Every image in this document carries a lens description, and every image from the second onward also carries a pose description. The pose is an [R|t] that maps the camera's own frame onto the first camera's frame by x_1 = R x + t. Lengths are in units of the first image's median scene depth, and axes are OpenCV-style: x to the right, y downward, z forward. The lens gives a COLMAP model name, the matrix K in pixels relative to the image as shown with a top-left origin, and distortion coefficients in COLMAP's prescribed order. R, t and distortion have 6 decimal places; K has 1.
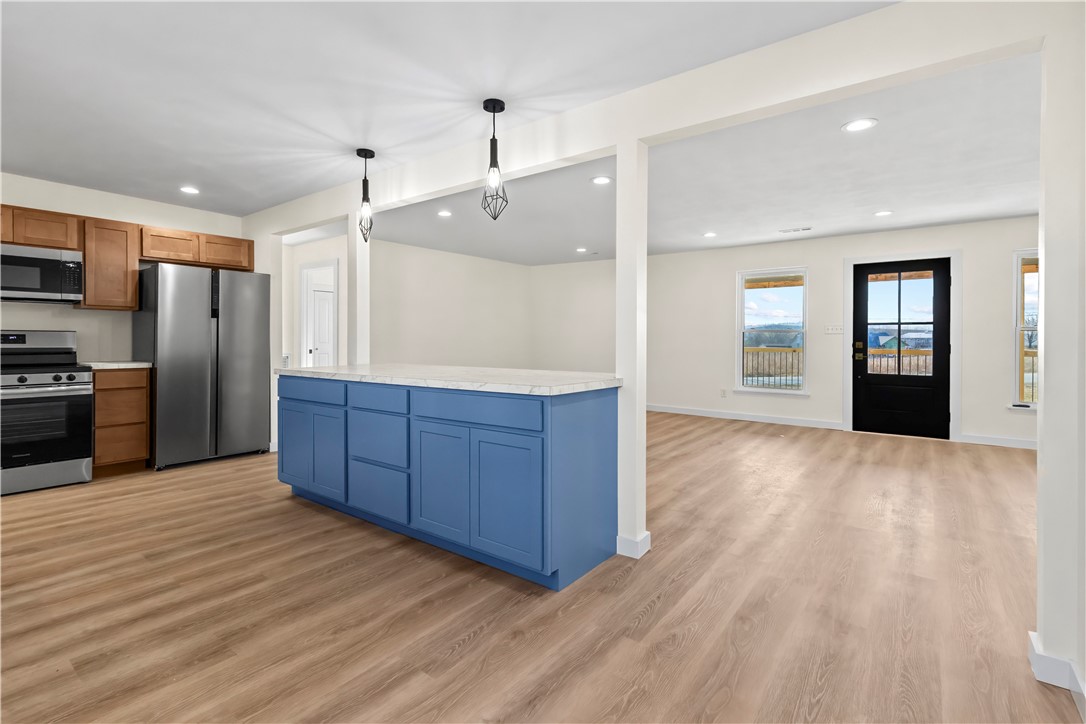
lens RADIAL K [[505.8, 0, 541.7], [0, 505.8, 340.9], [0, 0, 1]] dist [0.004780, 0.000268]
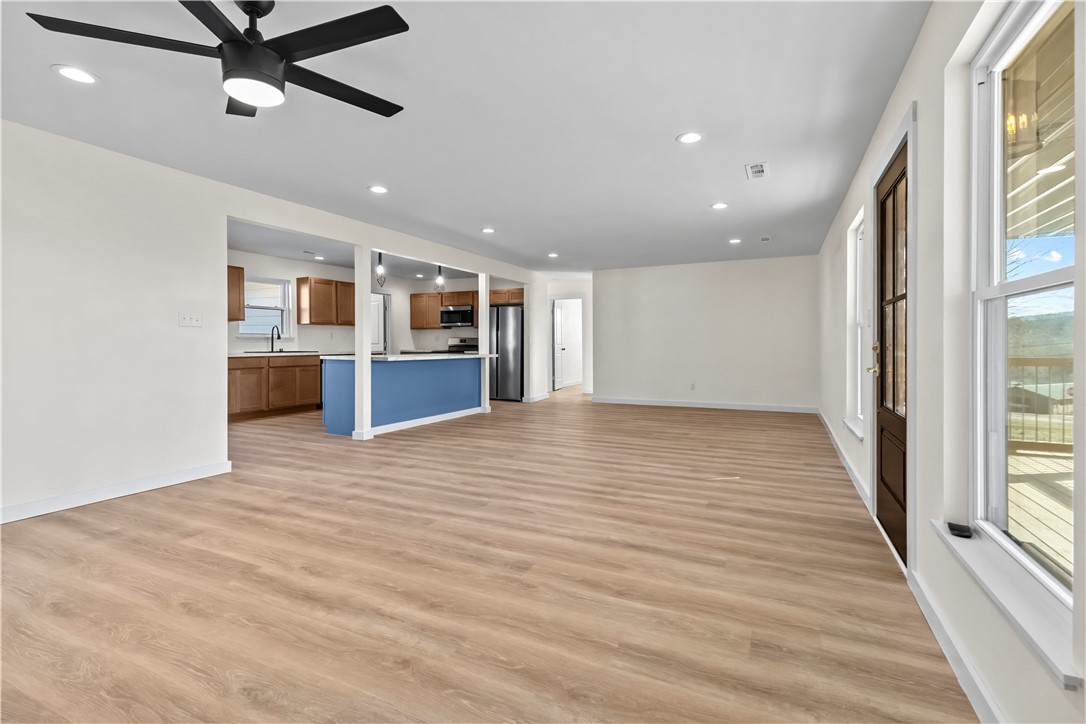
lens RADIAL K [[493.2, 0, 542.1], [0, 493.2, 348.1], [0, 0, 1]] dist [-0.002571, -0.000309]
pose [[0.207133, 0.010083, -0.978261, 2.289298], [-0.007464, 0.999934, 0.008726, 0.010661], [0.978284, 0.005494, 0.207195, 1.276786]]
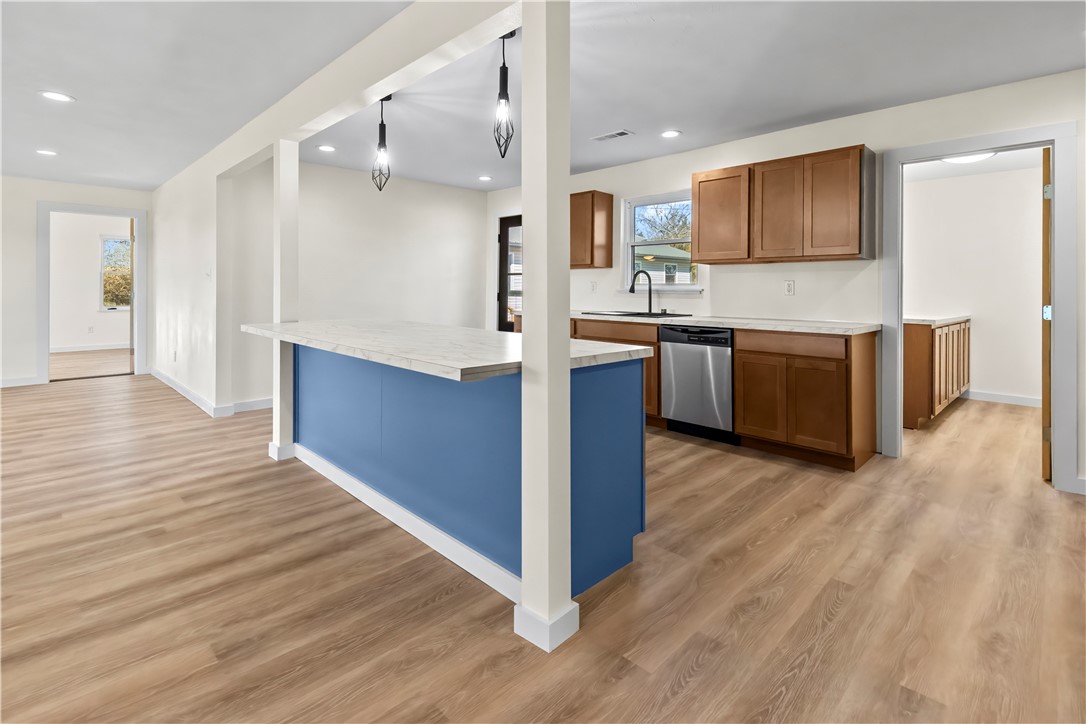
lens RADIAL K [[523.7, 0, 547.3], [0, 523.7, 279.7], [0, 0, 1]] dist [0.002111, 0.000199]
pose [[-0.991966, -0.008248, 0.126233, -0.638455], [-0.009877, 0.999876, -0.012284, -0.024385], [-0.126116, -0.013433, -0.991925, 2.192590]]
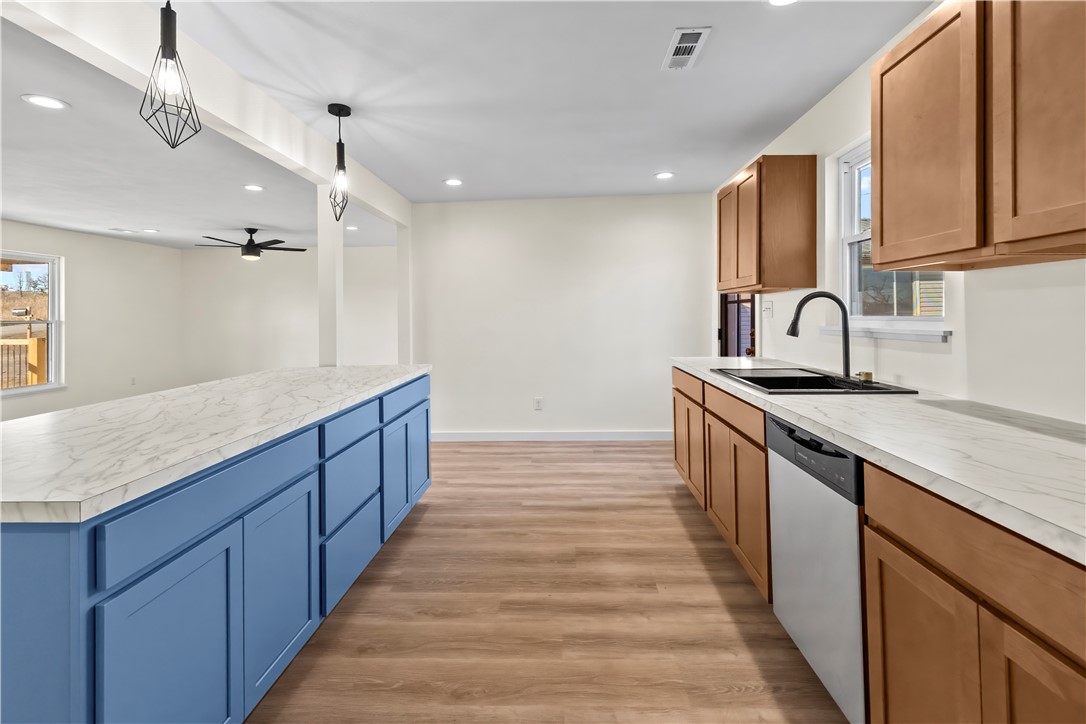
lens RADIAL K [[509.8, 0, 545.1], [0, 509.8, 314.4], [0, 0, 1]] dist [0.002194, 0.000250]
pose [[-0.575361, 0.006930, 0.817870, -1.175686], [0.015811, 0.999871, 0.002650, -0.053073], [-0.817747, 0.014456, -0.575396, 1.269193]]
